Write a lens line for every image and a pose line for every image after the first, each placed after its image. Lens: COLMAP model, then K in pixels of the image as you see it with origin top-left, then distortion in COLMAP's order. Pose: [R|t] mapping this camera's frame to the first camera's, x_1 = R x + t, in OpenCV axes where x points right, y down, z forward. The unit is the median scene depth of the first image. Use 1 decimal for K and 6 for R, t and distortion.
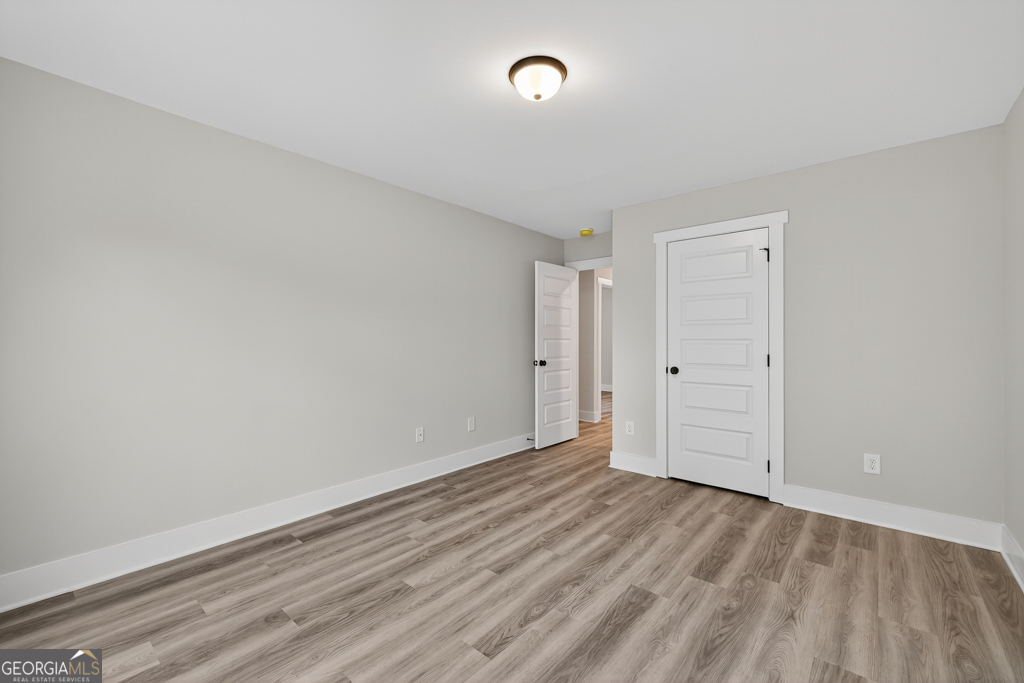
lens RADIAL K [[430.1, 0, 514.7], [0, 430.1, 337.2], [0, 0, 1]] dist [0.010000, -0.000074]
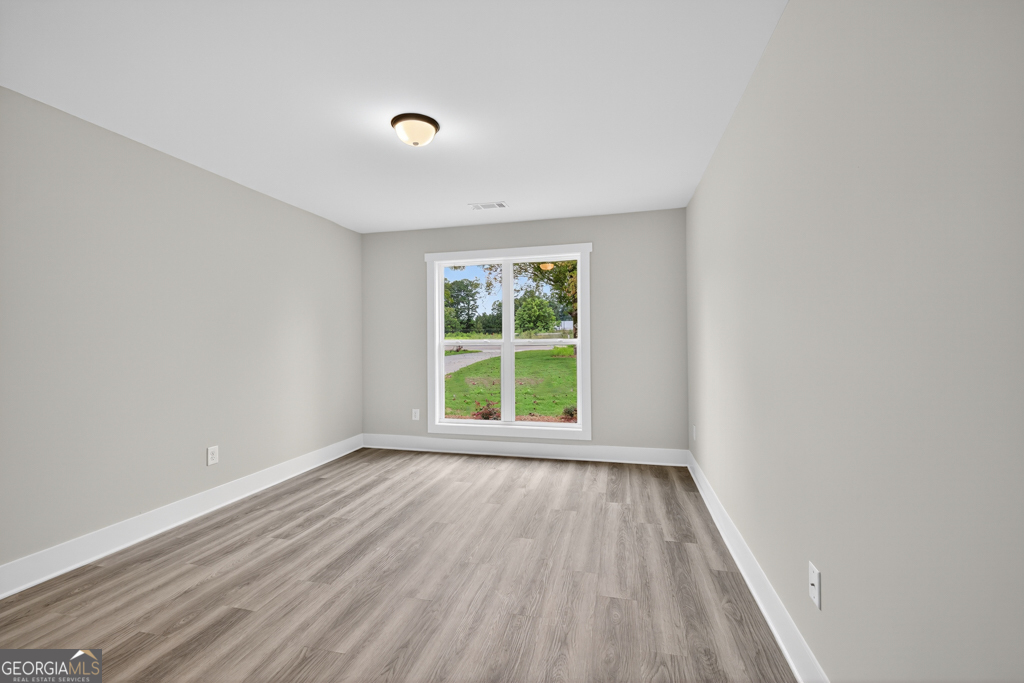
lens RADIAL K [[430.1, 0, 514.7], [0, 430.1, 337.2], [0, 0, 1]] dist [0.010000, -0.000074]
pose [[-0.895449, 0.000072, -0.445164, 0.309052], [0.008407, 0.999824, -0.016748, 0.012706], [0.445085, -0.018740, -0.895292, 1.951806]]
